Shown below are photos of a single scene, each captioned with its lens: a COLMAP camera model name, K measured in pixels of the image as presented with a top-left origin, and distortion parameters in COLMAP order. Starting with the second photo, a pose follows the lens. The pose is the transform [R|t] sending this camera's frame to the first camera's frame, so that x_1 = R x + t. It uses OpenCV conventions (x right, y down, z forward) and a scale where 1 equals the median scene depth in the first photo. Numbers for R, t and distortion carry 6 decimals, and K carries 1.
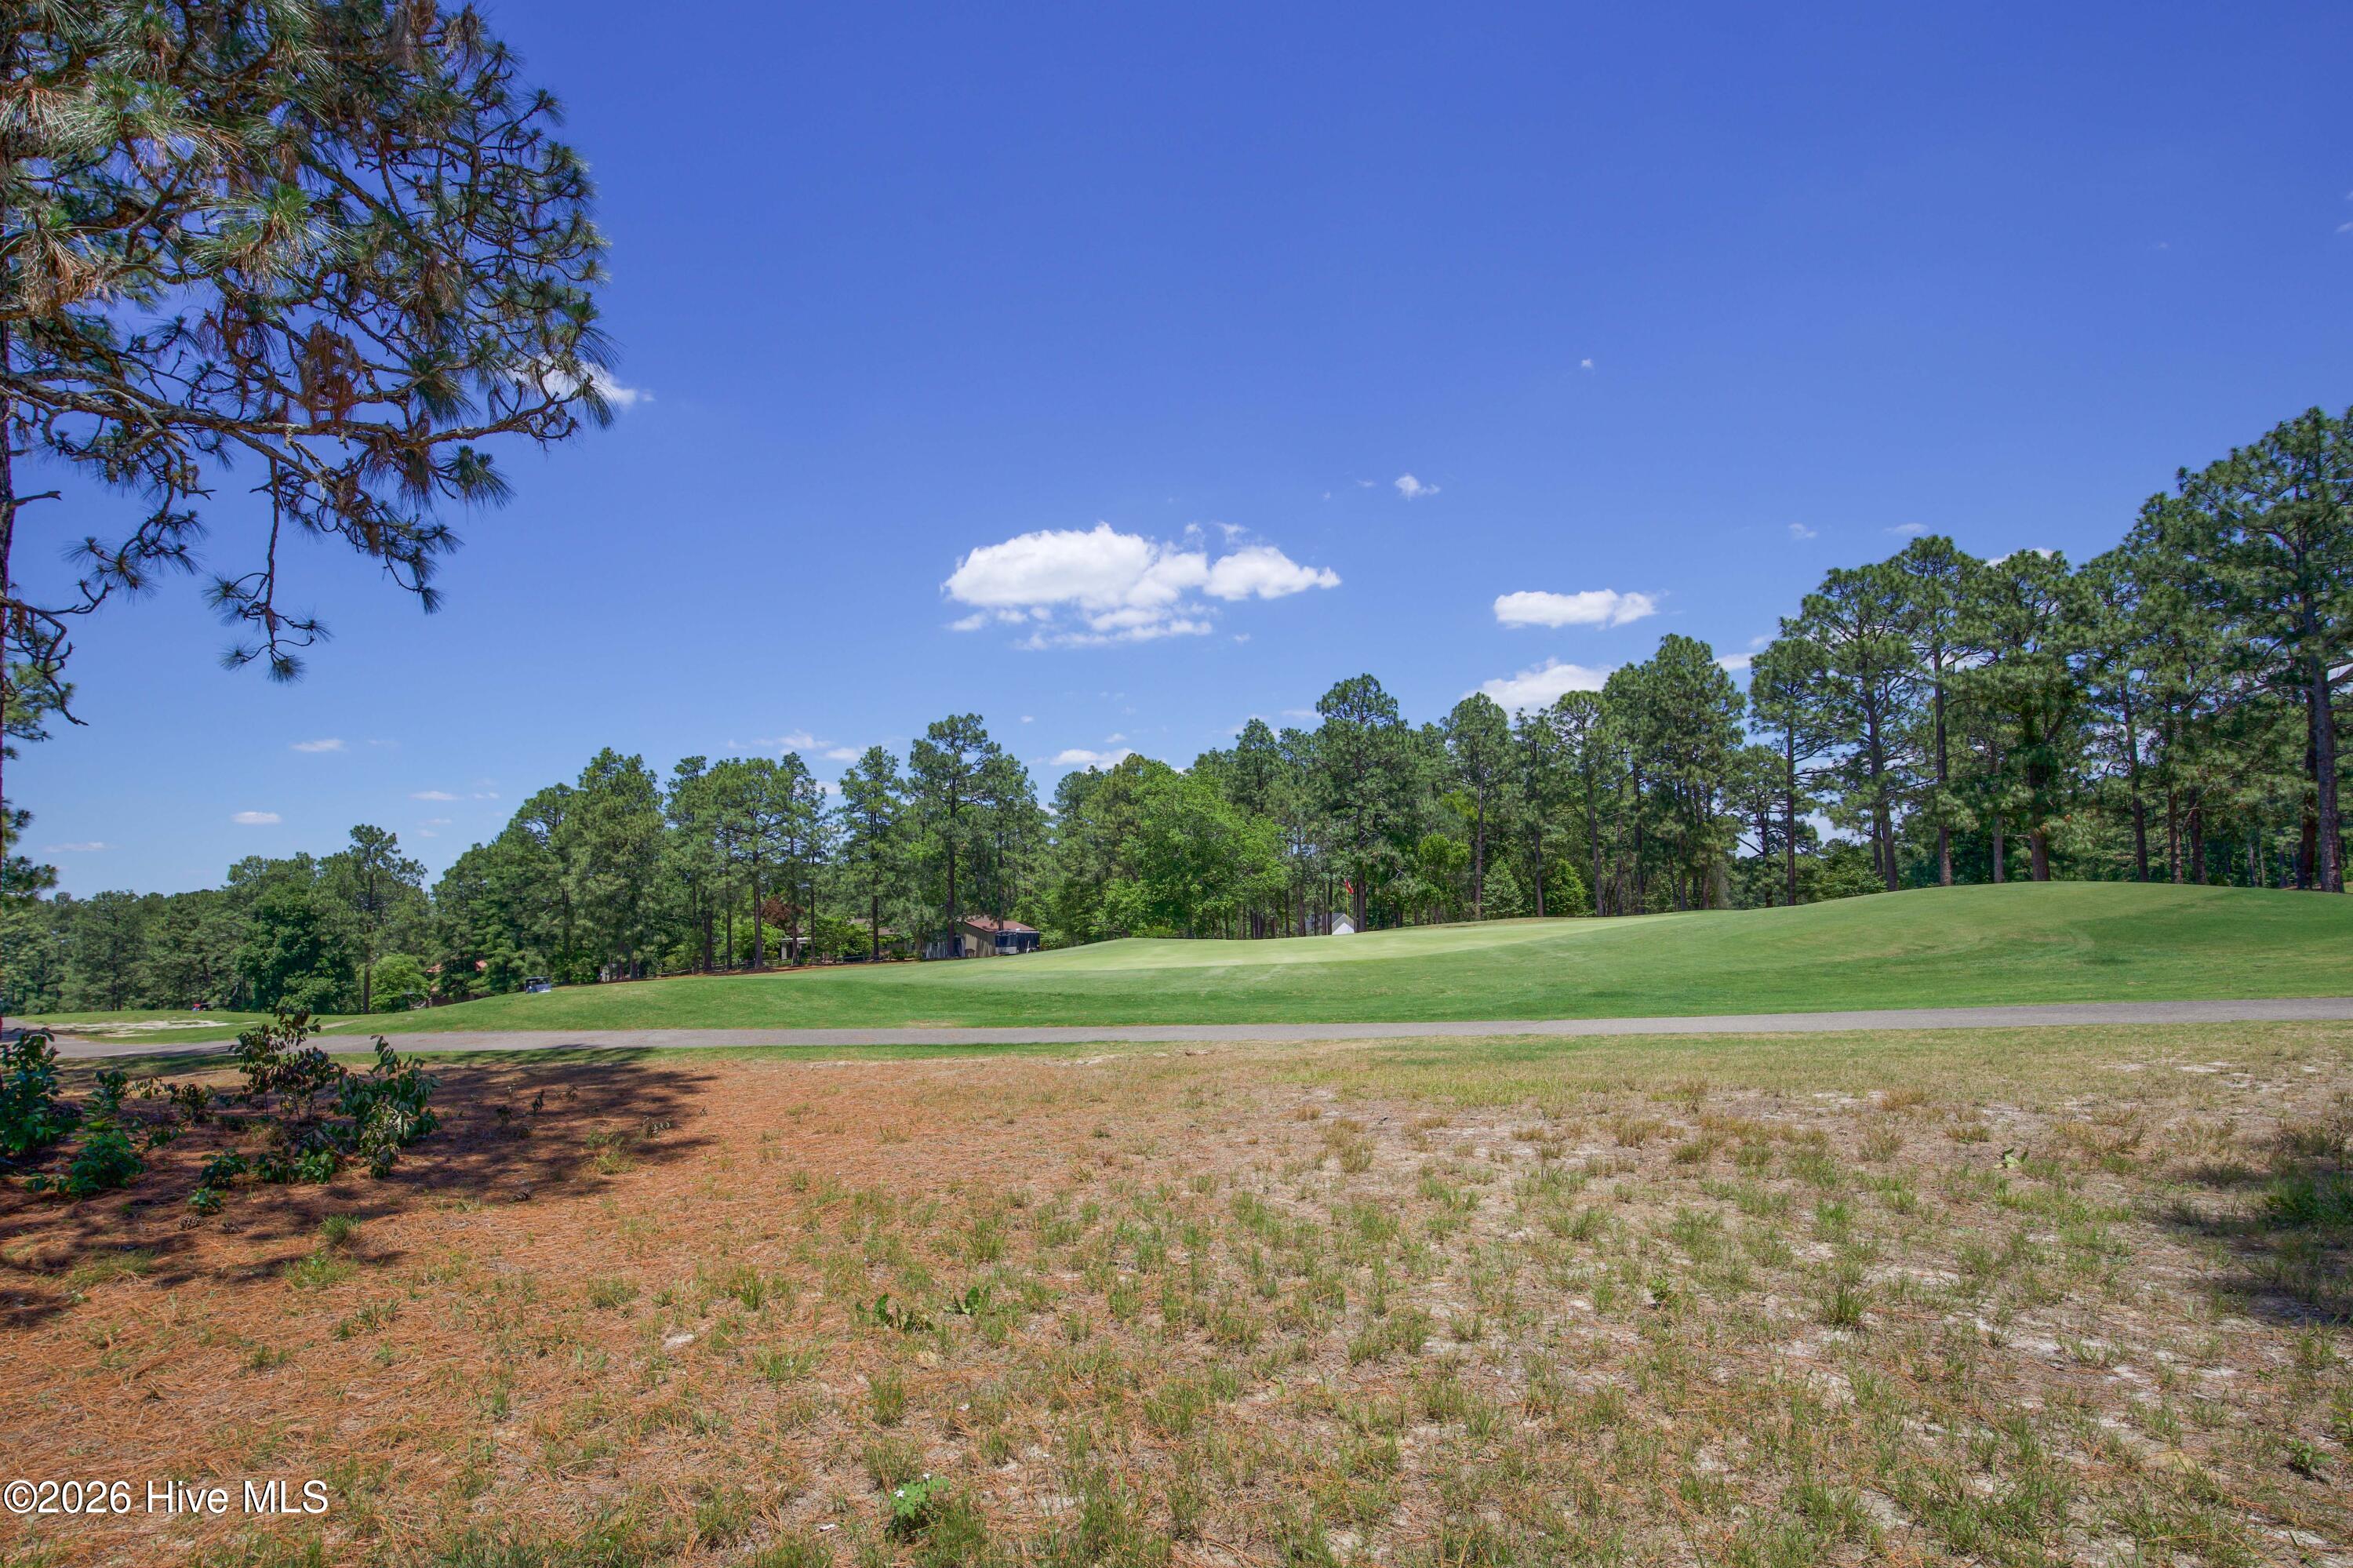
lens RADIAL K [[1206.0, 0, 1124.7], [0, 1206.0, 777.4], [0, 0, 1]] dist [-0.028849, 0.004578]
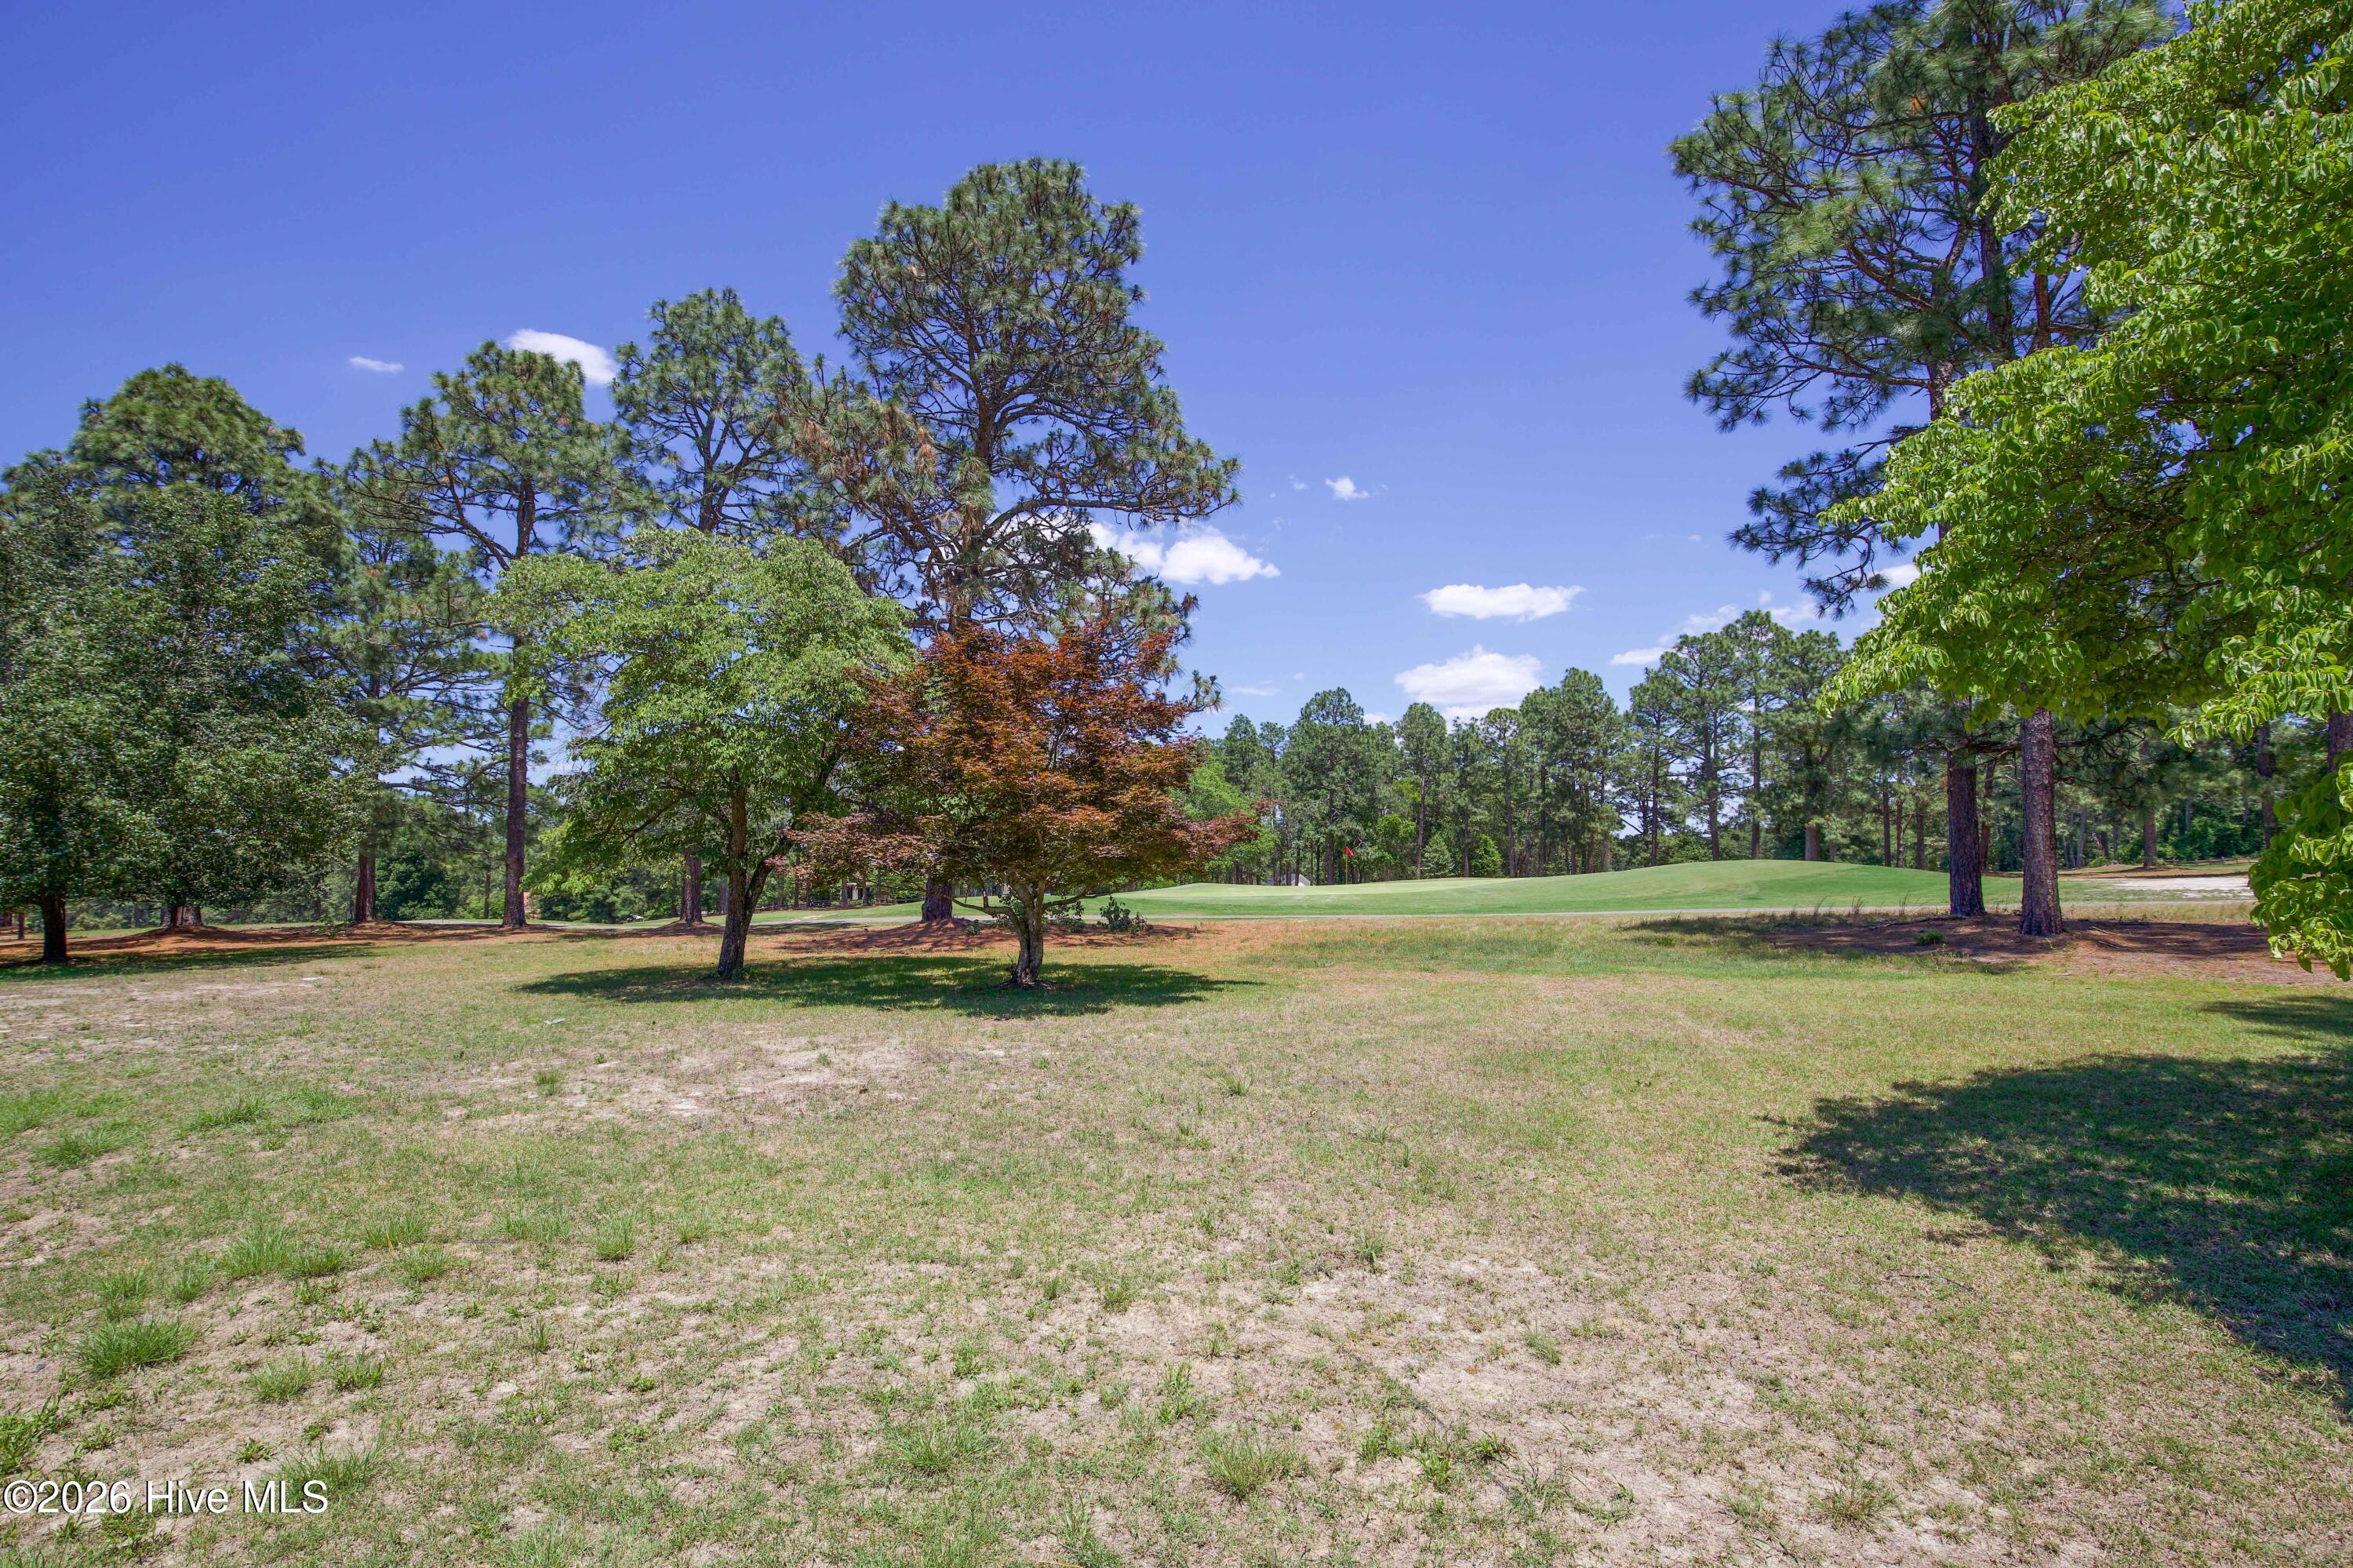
lens RADIAL K [[1126.6, 0, 1123.6], [0, 1126.6, 758.4], [0, 0, 1]] dist [-0.022045, 0.000723]
pose [[0.998797, 0.028125, 0.040164, -0.079676], [-0.028585, 0.999532, 0.010916, -0.017100], [-0.039839, -0.012051, 0.999133, -0.203894]]
